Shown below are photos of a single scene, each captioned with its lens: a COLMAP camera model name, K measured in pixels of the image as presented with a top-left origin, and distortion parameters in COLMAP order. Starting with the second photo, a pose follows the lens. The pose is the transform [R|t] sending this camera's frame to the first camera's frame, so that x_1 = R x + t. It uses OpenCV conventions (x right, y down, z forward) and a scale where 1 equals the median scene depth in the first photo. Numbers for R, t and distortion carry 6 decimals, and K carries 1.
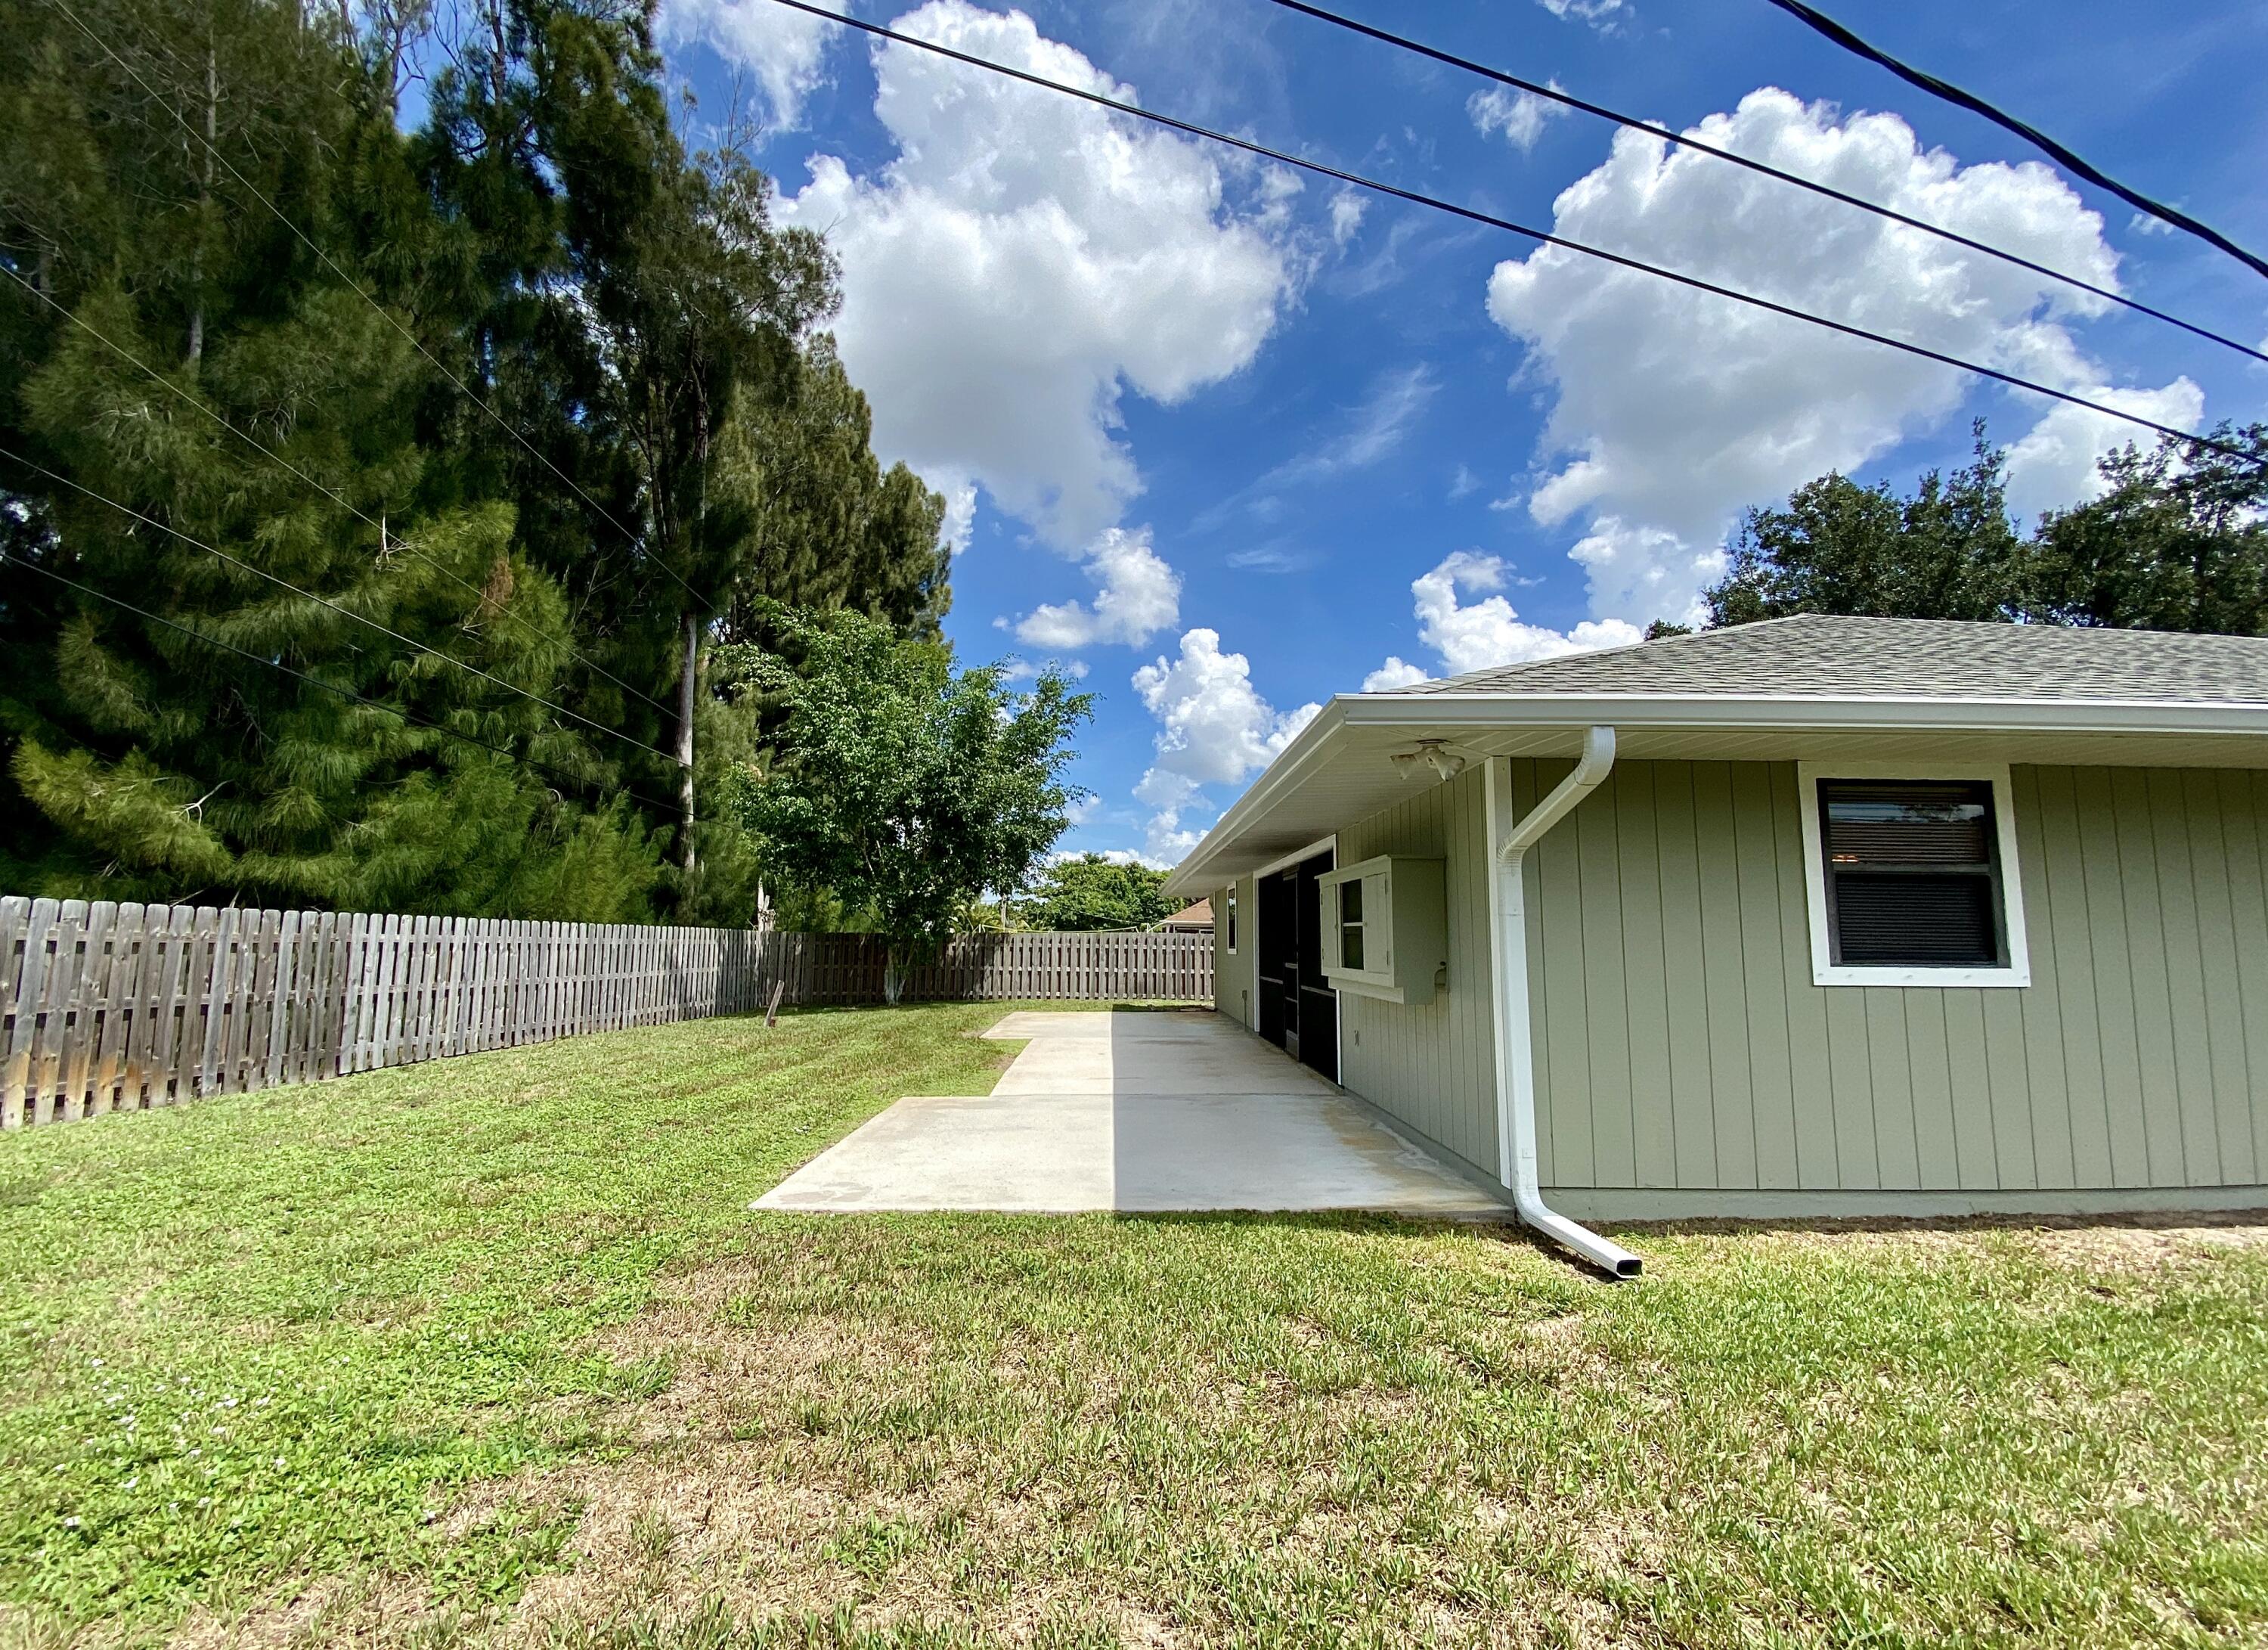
lens RADIAL K [[947.6, 0, 1134.0], [0, 947.6, 825.0], [0, 0, 1]] dist [0.018546, -0.018290]
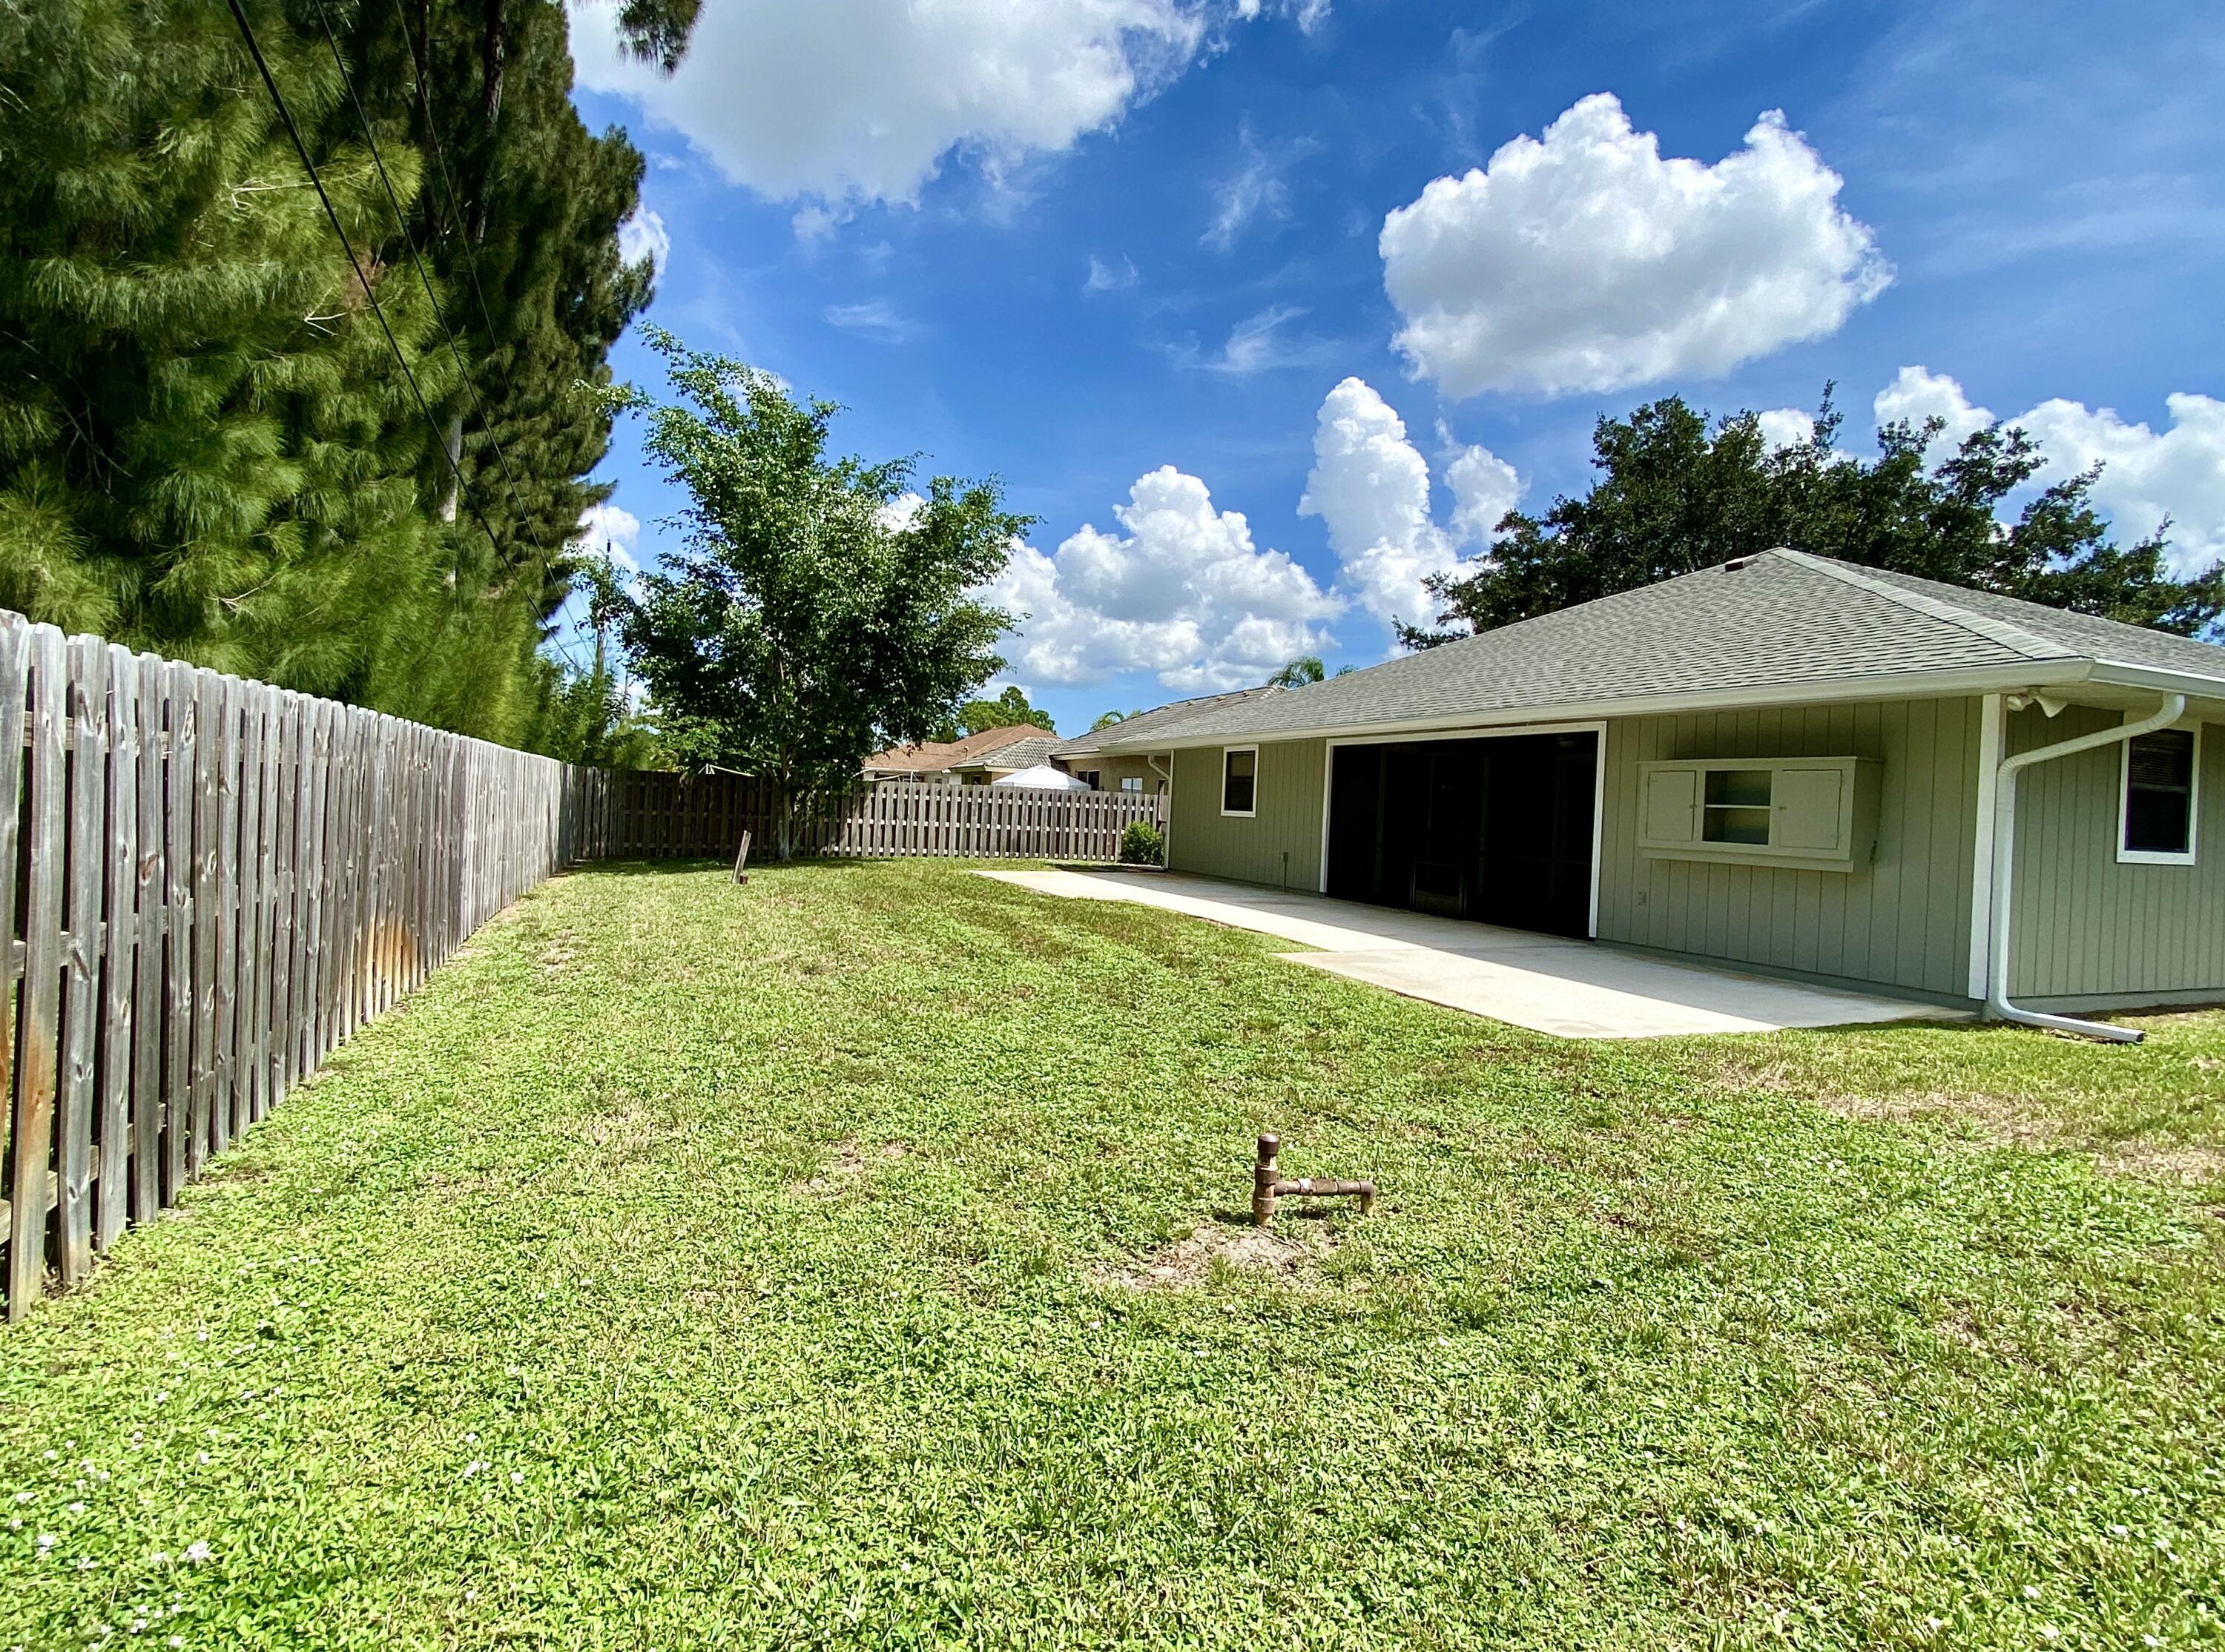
lens RADIAL K [[1092.6, 0, 1107.1], [0, 1092.6, 802.8], [0, 0, 1]] dist [0.067338, -0.057688]
pose [[0.924489, 0.031686, 0.379889, -0.320095], [-0.082025, 0.989731, 0.117063, -0.001040], [-0.372279, -0.139384, 0.917595, -0.000242]]
